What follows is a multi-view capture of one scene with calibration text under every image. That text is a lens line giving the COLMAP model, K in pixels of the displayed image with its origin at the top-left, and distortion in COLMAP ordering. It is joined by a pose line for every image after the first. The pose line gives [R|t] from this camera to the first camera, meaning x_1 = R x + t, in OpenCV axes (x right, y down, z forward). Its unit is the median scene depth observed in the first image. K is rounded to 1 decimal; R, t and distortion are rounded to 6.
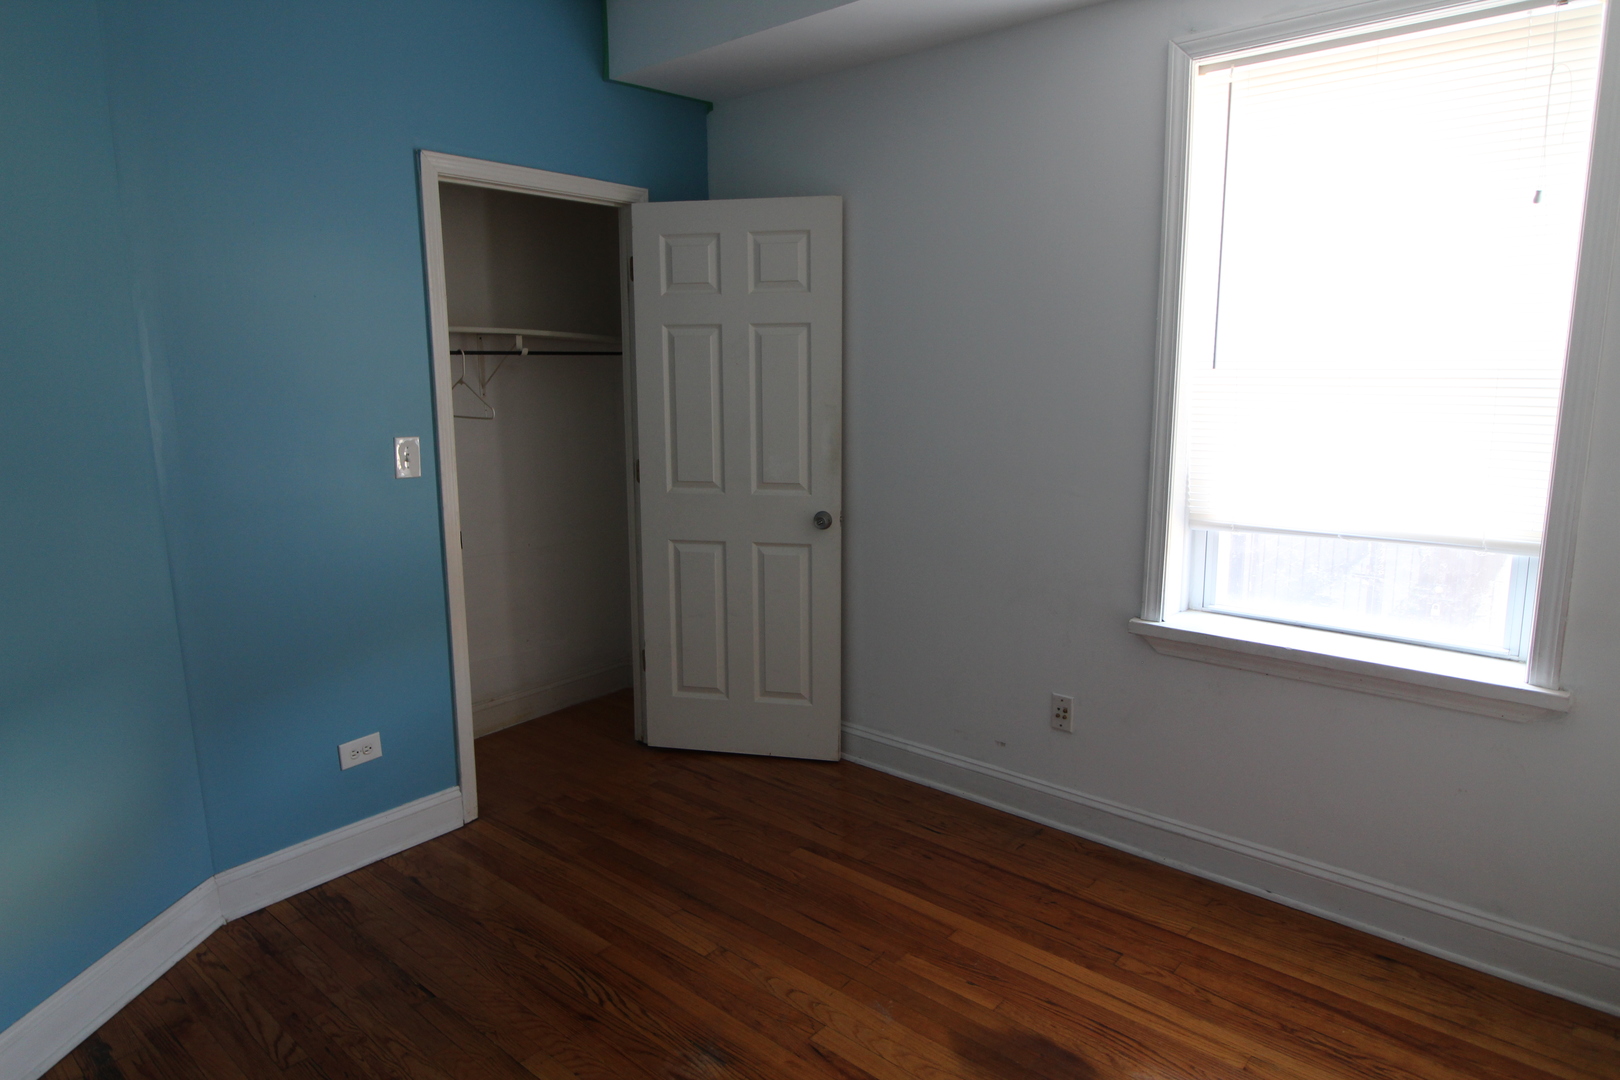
lens RADIAL K [[985.6, 0, 807.7], [0, 985.6, 541.0], [0, 0, 1]] dist [0.001840, -0.010306]
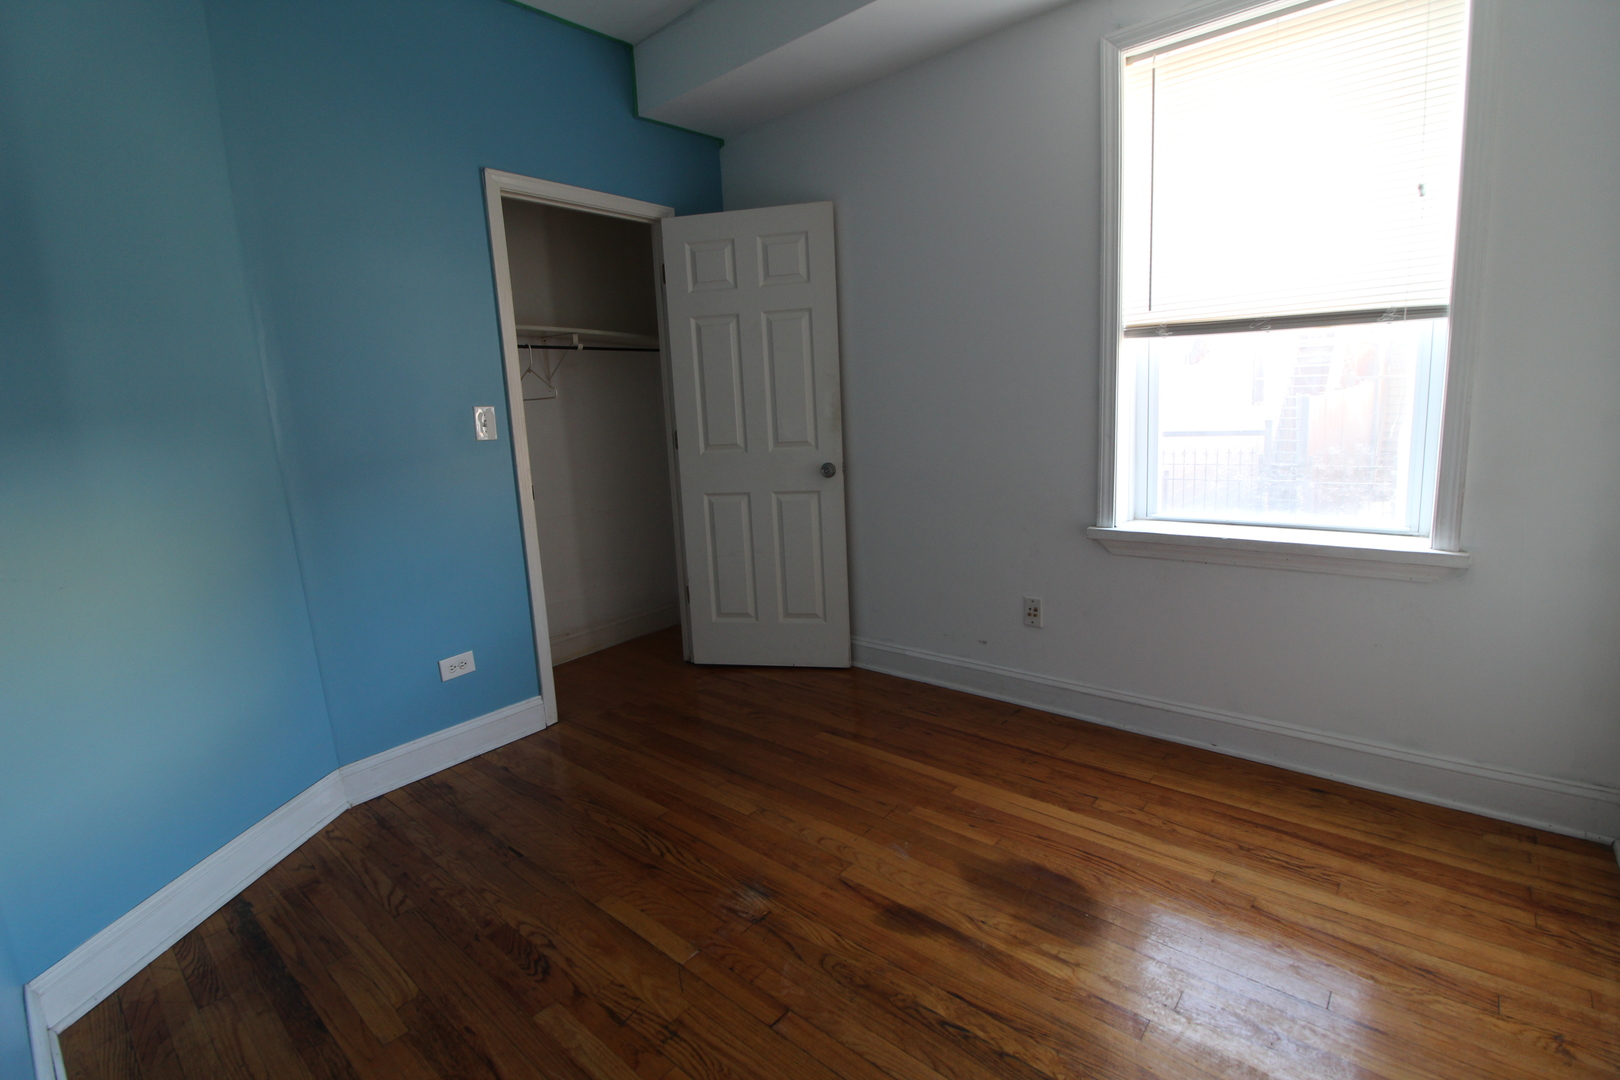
lens RADIAL K [[754.5, 0, 810.3], [0, 754.5, 538.6], [0, 0, 1]] dist [-0.010200, -0.009055]
pose [[0.999003, -0.044432, -0.004436, -0.008677], [0.044442, 0.999009, 0.002286, 0.078490], [0.004330, -0.002481, 0.999988, 0.080213]]
